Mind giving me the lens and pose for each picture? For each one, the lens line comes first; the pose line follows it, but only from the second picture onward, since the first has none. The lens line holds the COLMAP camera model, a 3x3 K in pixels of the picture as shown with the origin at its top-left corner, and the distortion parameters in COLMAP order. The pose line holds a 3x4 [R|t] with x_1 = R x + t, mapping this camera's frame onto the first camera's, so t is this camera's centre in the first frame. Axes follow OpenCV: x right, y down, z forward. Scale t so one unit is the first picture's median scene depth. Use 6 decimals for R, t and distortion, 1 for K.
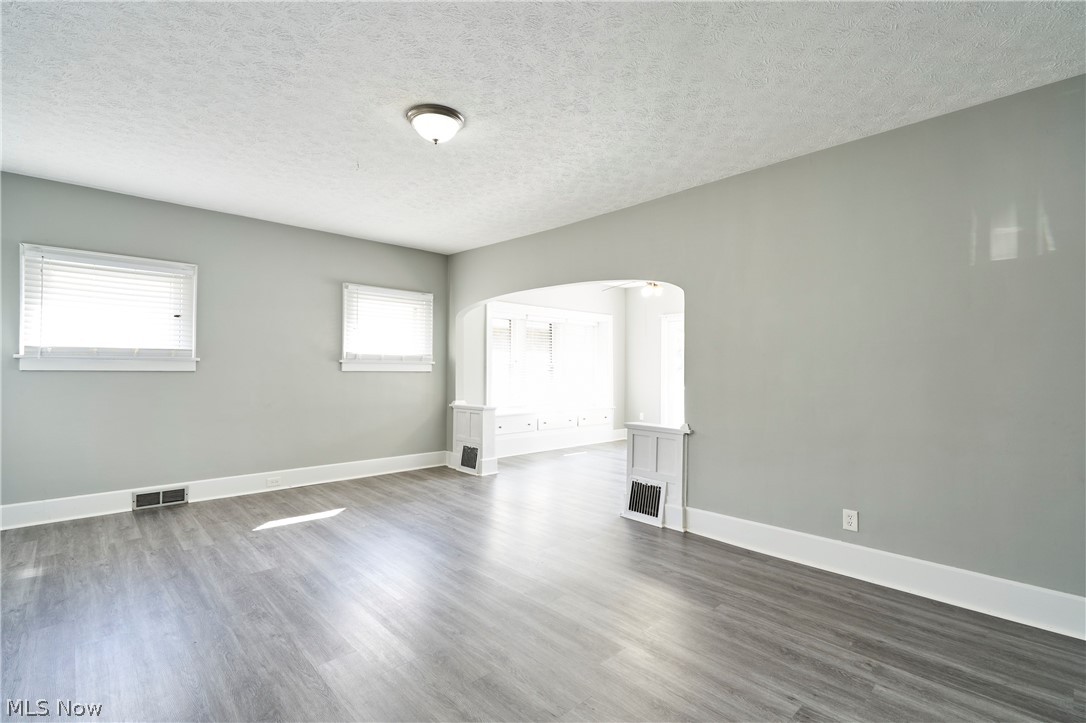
lens RADIAL K [[496.4, 0, 546.2], [0, 496.4, 367.4], [0, 0, 1]] dist [0.001067, 0.000295]
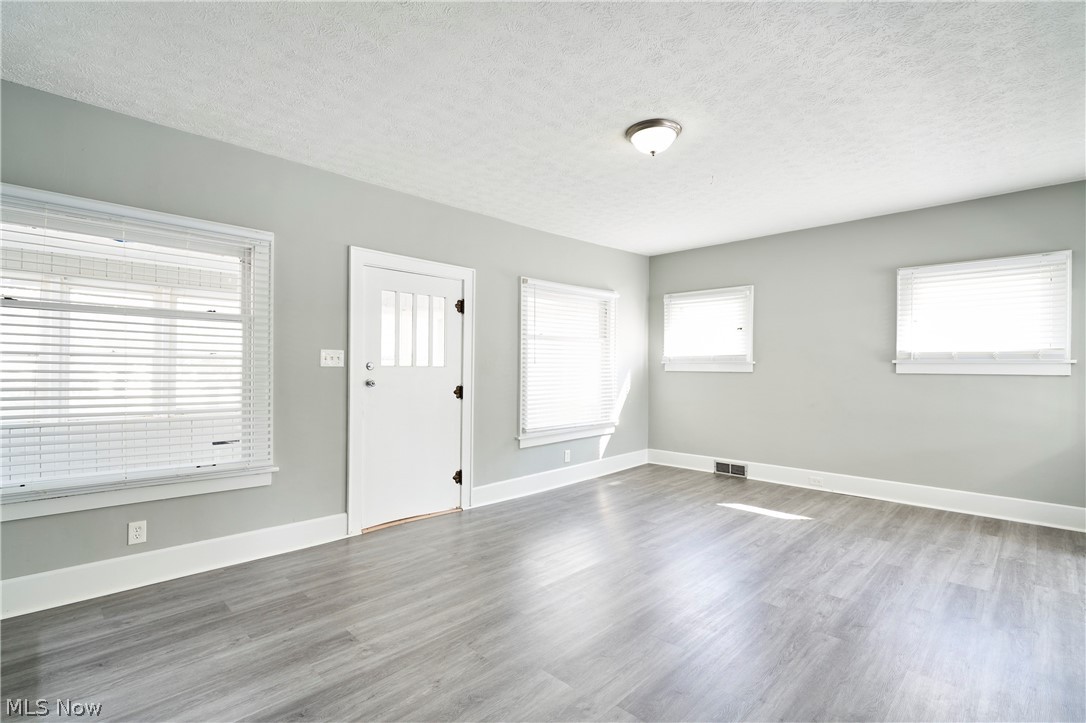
lens RADIAL K [[496.4, 0, 546.2], [0, 496.4, 367.4], [0, 0, 1]] dist [0.001067, 0.000295]
pose [[0.047250, -0.006519, -0.998862, 0.494542], [-0.001239, 0.999978, -0.006585, 0.004362], [0.998882, 0.001549, 0.047241, 0.439292]]
